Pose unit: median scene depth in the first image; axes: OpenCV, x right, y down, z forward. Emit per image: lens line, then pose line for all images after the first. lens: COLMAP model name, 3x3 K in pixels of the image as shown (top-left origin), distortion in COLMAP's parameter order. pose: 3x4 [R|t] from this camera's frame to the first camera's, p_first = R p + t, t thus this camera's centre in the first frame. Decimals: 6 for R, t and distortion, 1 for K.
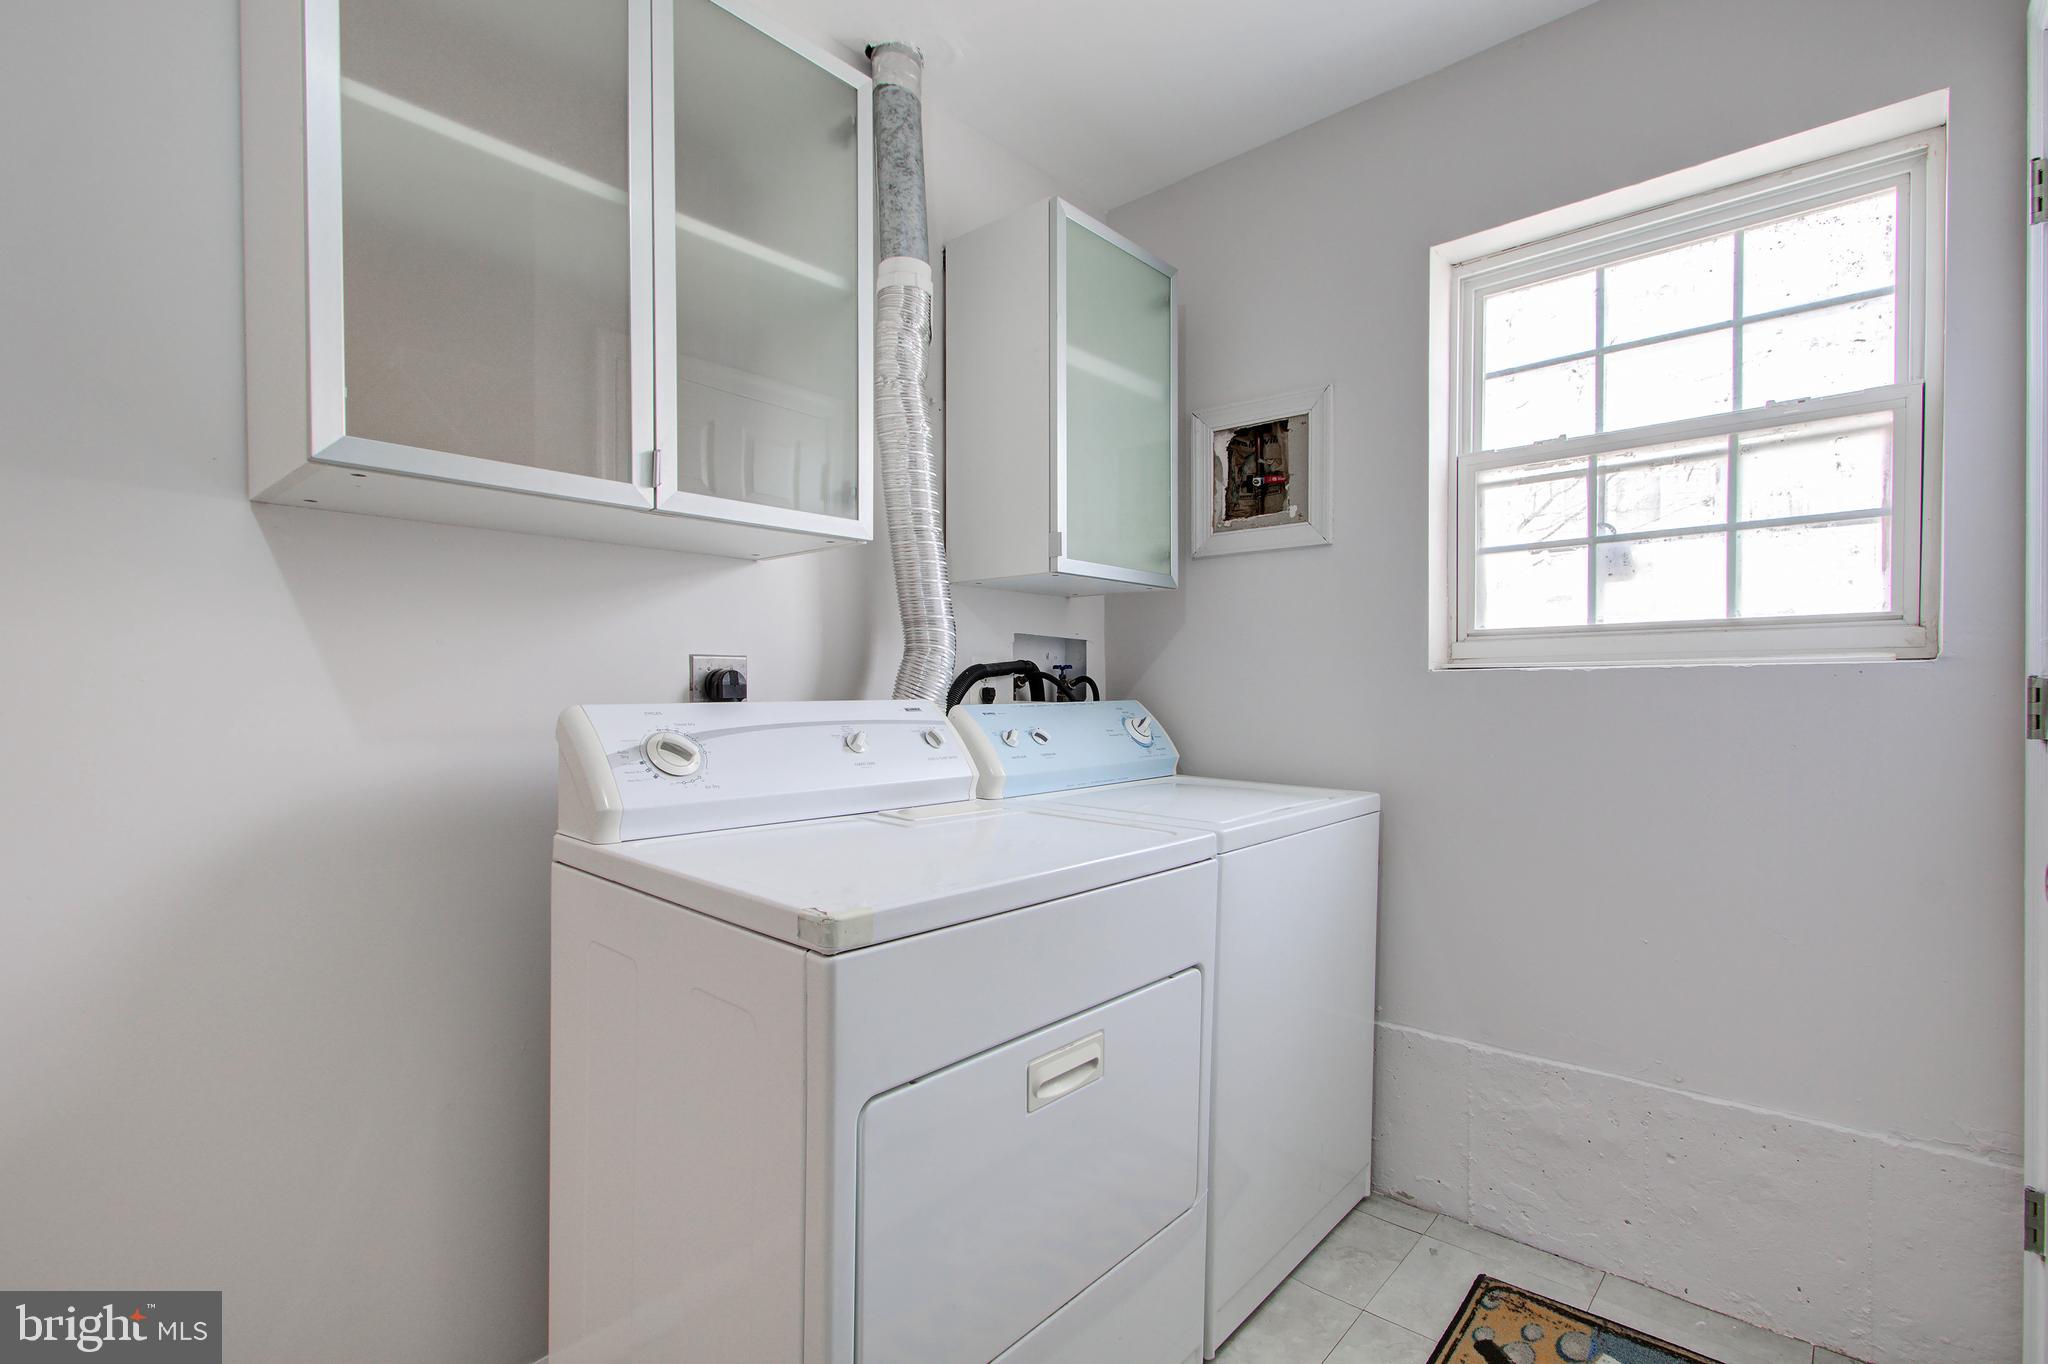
lens RADIAL K [[929.9, 0, 1022.4], [0, 929.9, 691.4], [0, 0, 1]] dist [-0.000916, 0.004212]
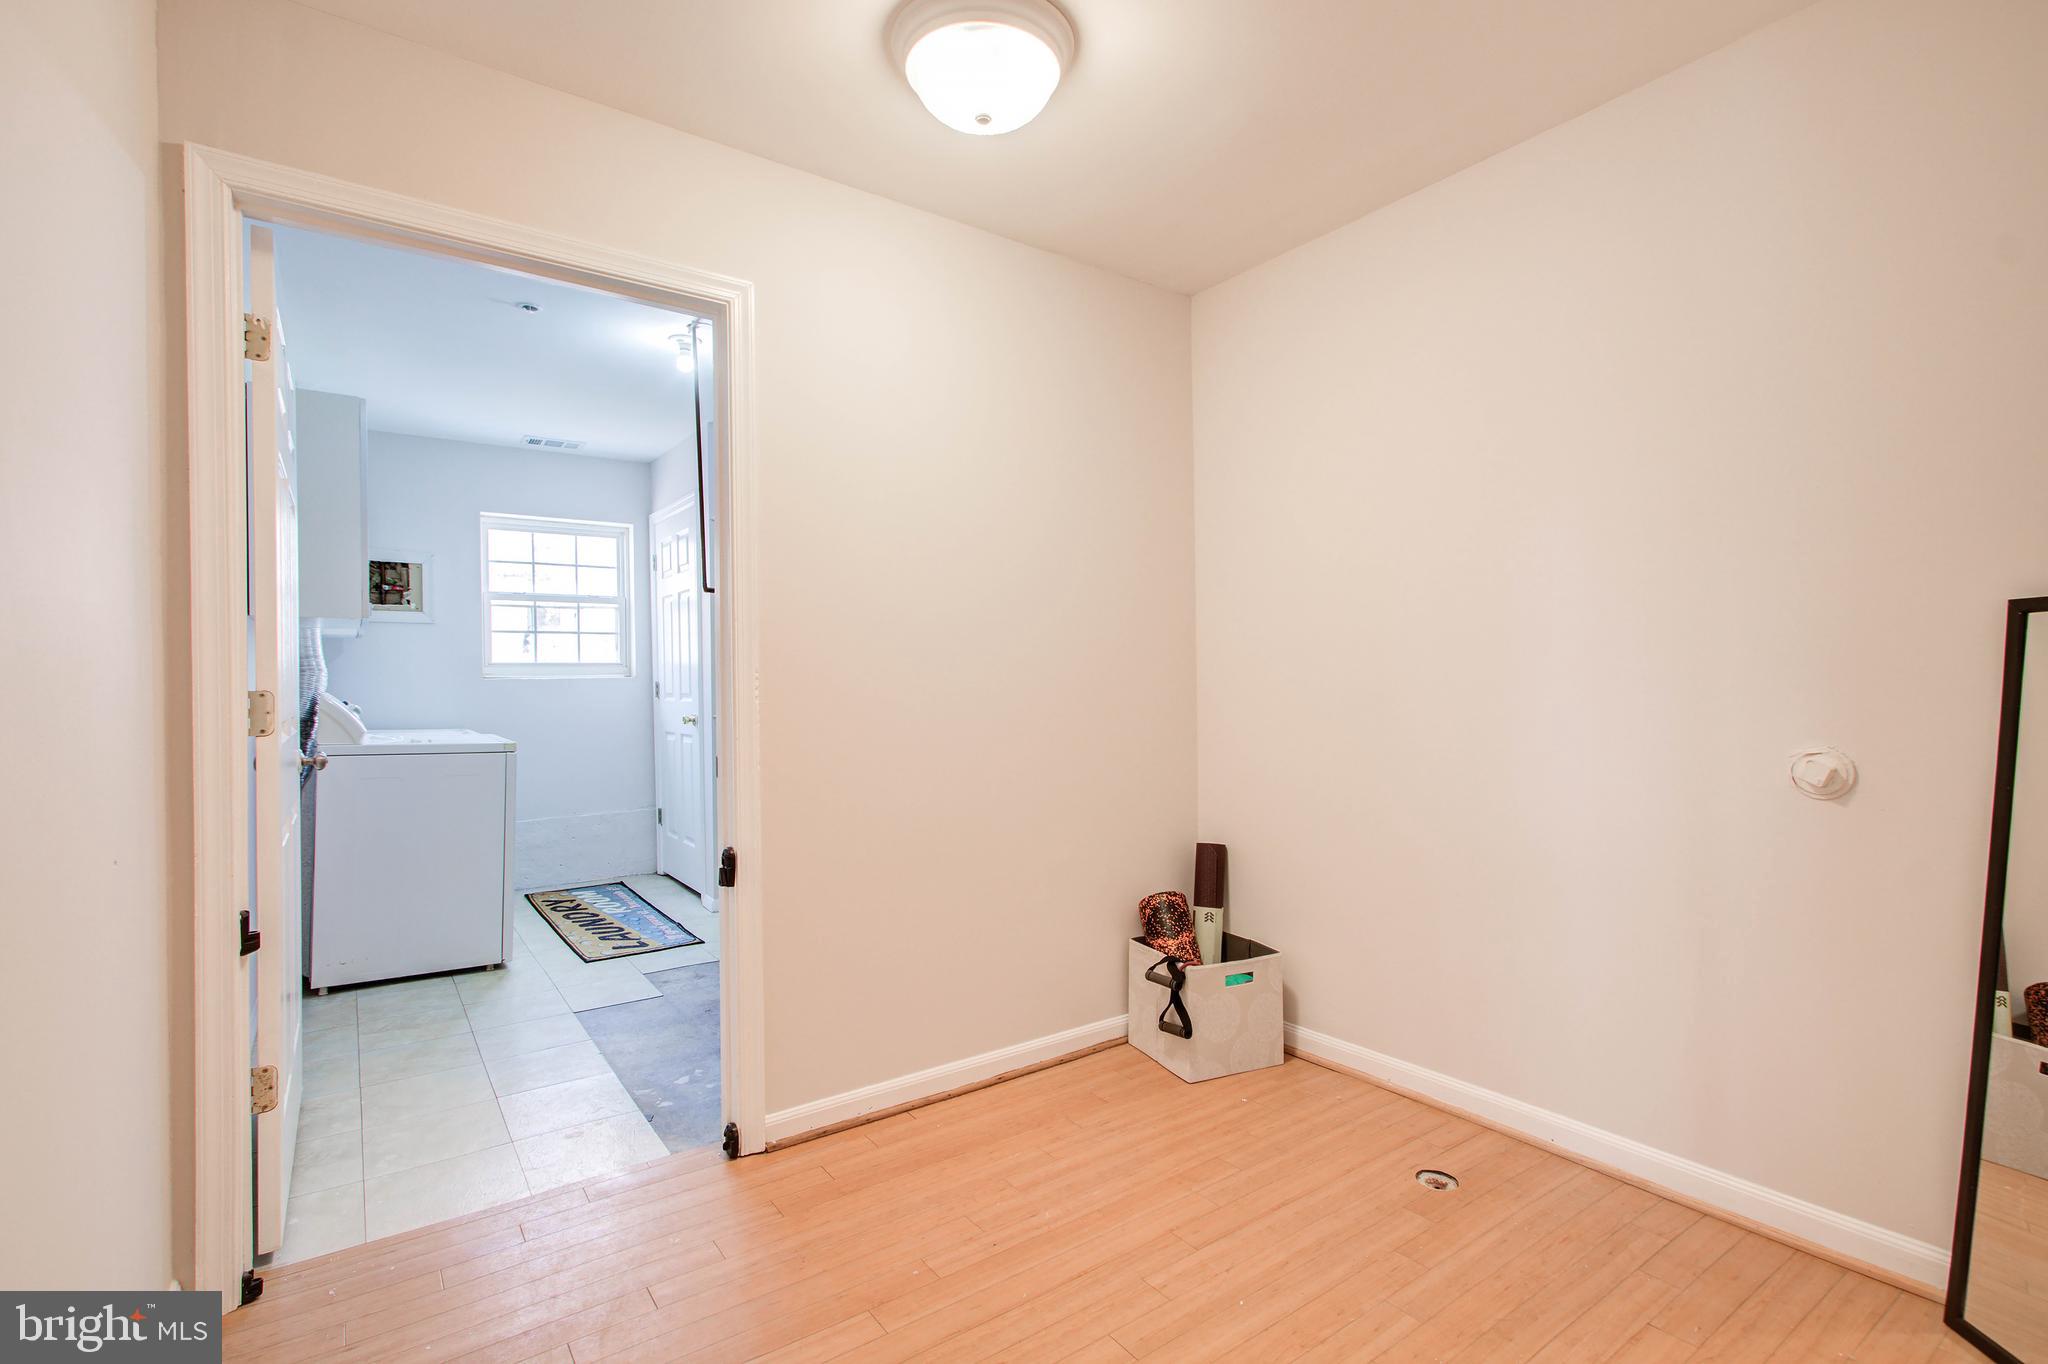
lens RADIAL K [[929.9, 0, 1023.4], [0, 929.9, 682.3], [0, 0, 1]] dist [-0.000916, 0.004212]
pose [[0.204680, -0.005541, 0.978813, -1.759132], [0.011909, 0.999924, 0.003170, -0.004406], [-0.978756, 0.011007, 0.204731, -0.964526]]
